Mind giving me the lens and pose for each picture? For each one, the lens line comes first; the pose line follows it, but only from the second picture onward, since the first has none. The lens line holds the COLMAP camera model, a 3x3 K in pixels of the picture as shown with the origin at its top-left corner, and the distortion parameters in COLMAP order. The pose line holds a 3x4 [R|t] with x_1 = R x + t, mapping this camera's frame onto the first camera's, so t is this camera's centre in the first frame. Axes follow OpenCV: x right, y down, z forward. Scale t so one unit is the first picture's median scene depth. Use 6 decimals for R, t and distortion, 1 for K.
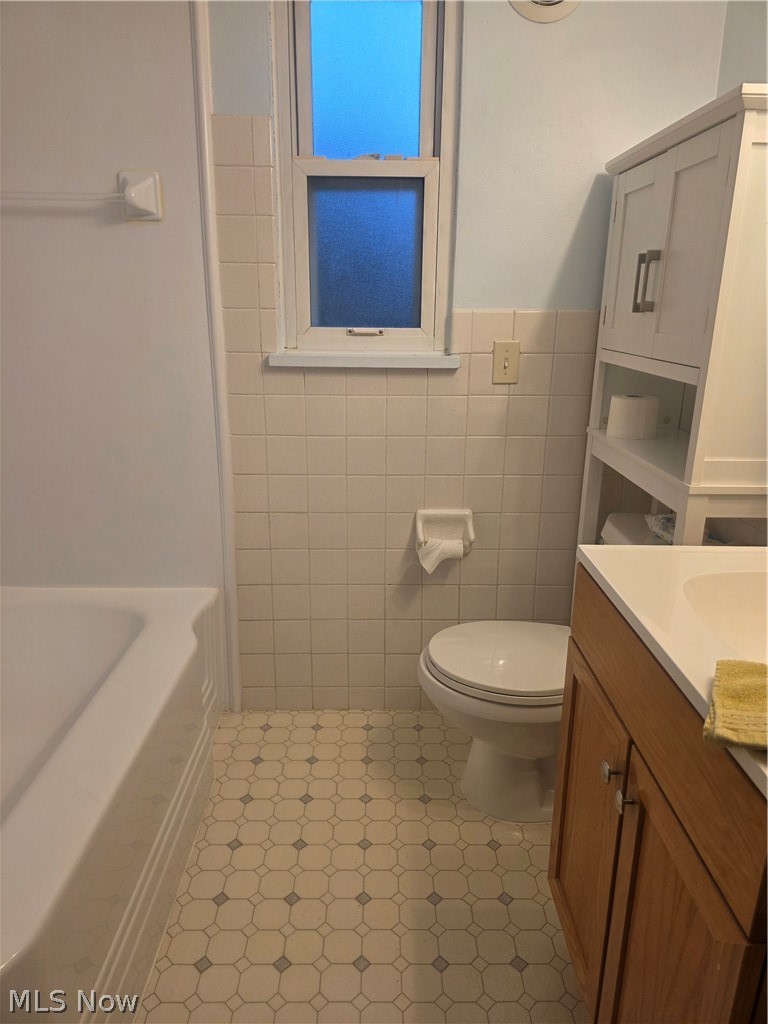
lens RADIAL K [[692.8, 0, 374.8], [0, 692.8, 517.8], [0, 0, 1]] dist [0.054295, -0.049549]
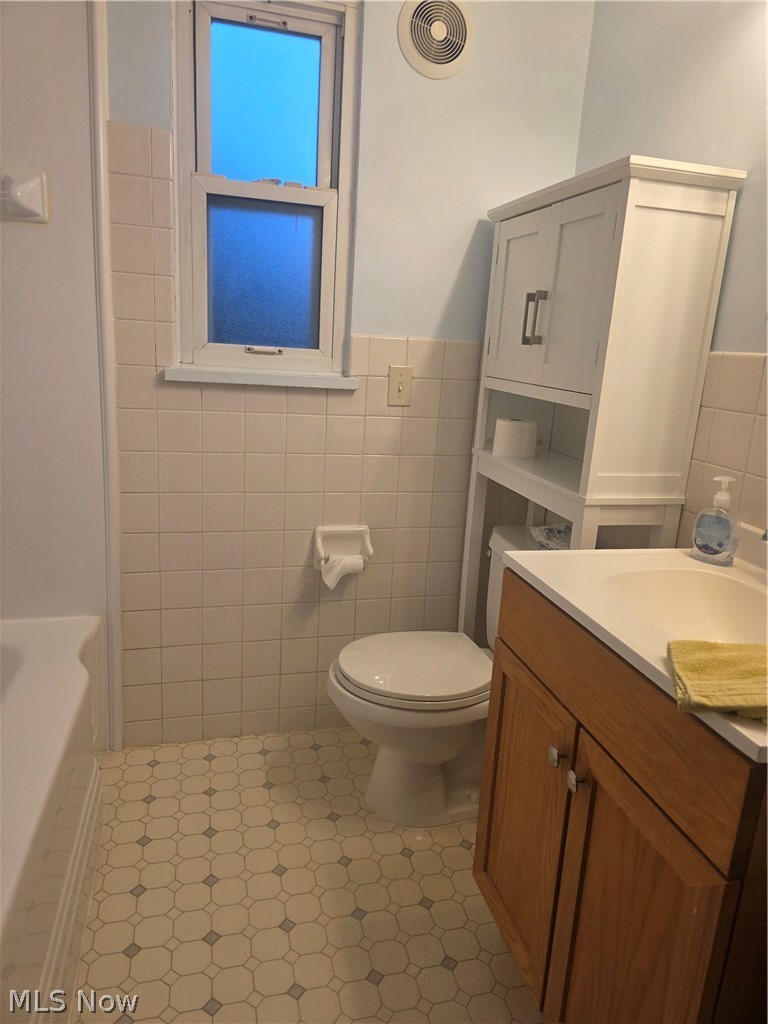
lens RADIAL K [[692.8, 0, 381.7], [0, 692.8, 508.0], [0, 0, 1]] dist [0.054295, -0.049549]
pose [[0.968146, -0.010617, 0.250163, -0.112198], [0.022969, 0.998654, -0.046508, 0.011828], [-0.249332, 0.050773, 0.967086, -0.003357]]
